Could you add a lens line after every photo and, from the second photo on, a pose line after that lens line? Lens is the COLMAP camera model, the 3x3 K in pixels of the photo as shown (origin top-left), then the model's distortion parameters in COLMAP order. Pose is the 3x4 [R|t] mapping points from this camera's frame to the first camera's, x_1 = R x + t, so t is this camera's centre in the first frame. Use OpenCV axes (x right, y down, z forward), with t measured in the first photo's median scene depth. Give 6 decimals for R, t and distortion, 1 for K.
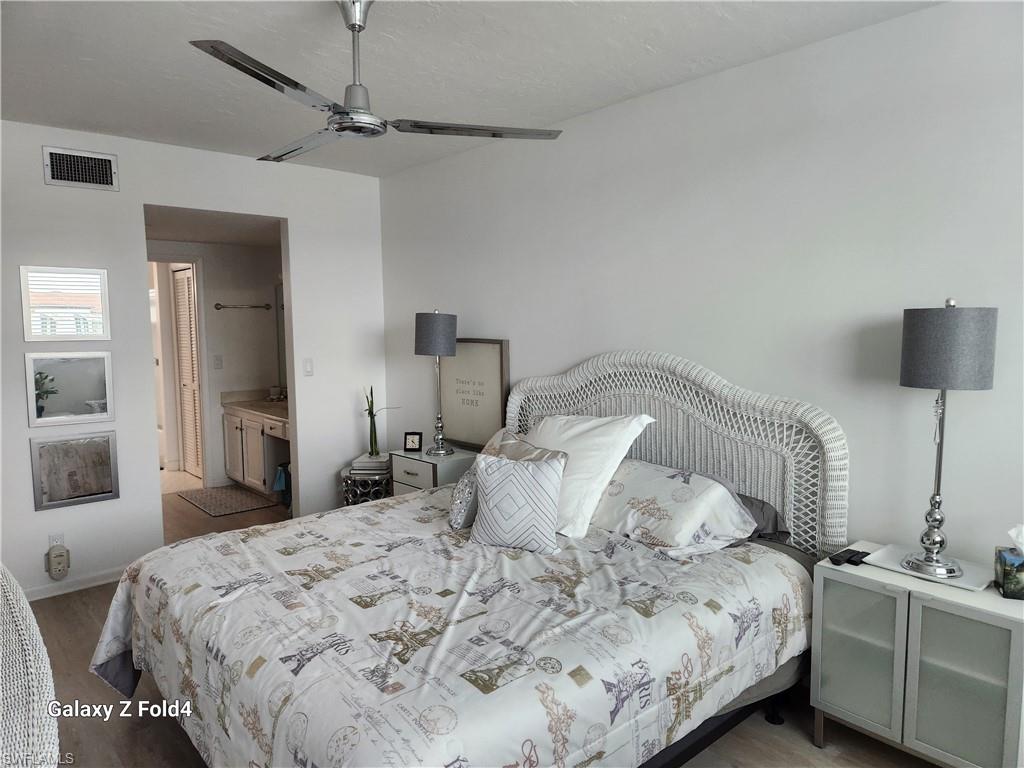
lens RADIAL K [[681.3, 0, 508.3], [0, 681.3, 387.0], [0, 0, 1]] dist [0.065058, -0.063104]
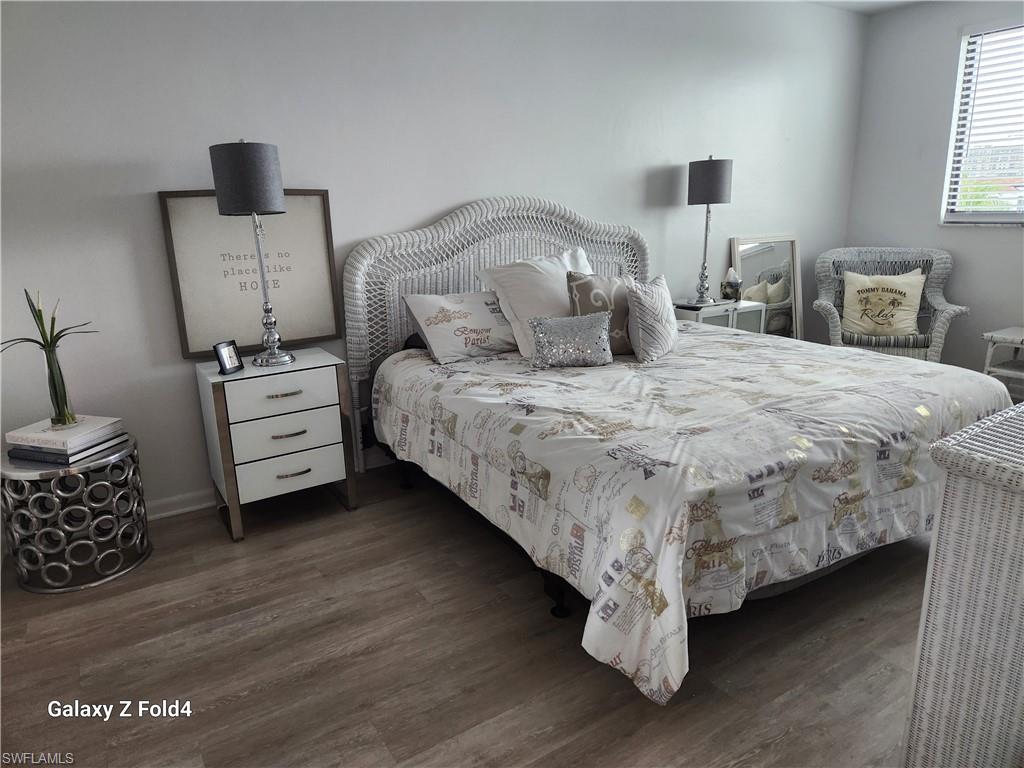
lens RADIAL K [[681.3, 0, 508.3], [0, 681.3, 387.0], [0, 0, 1]] dist [0.065058, -0.063104]
pose [[0.177341, -0.256775, 0.950062, -1.117982], [0.121444, 0.963695, 0.237790, -0.022909], [-0.976628, 0.073210, 0.202086, 0.979681]]
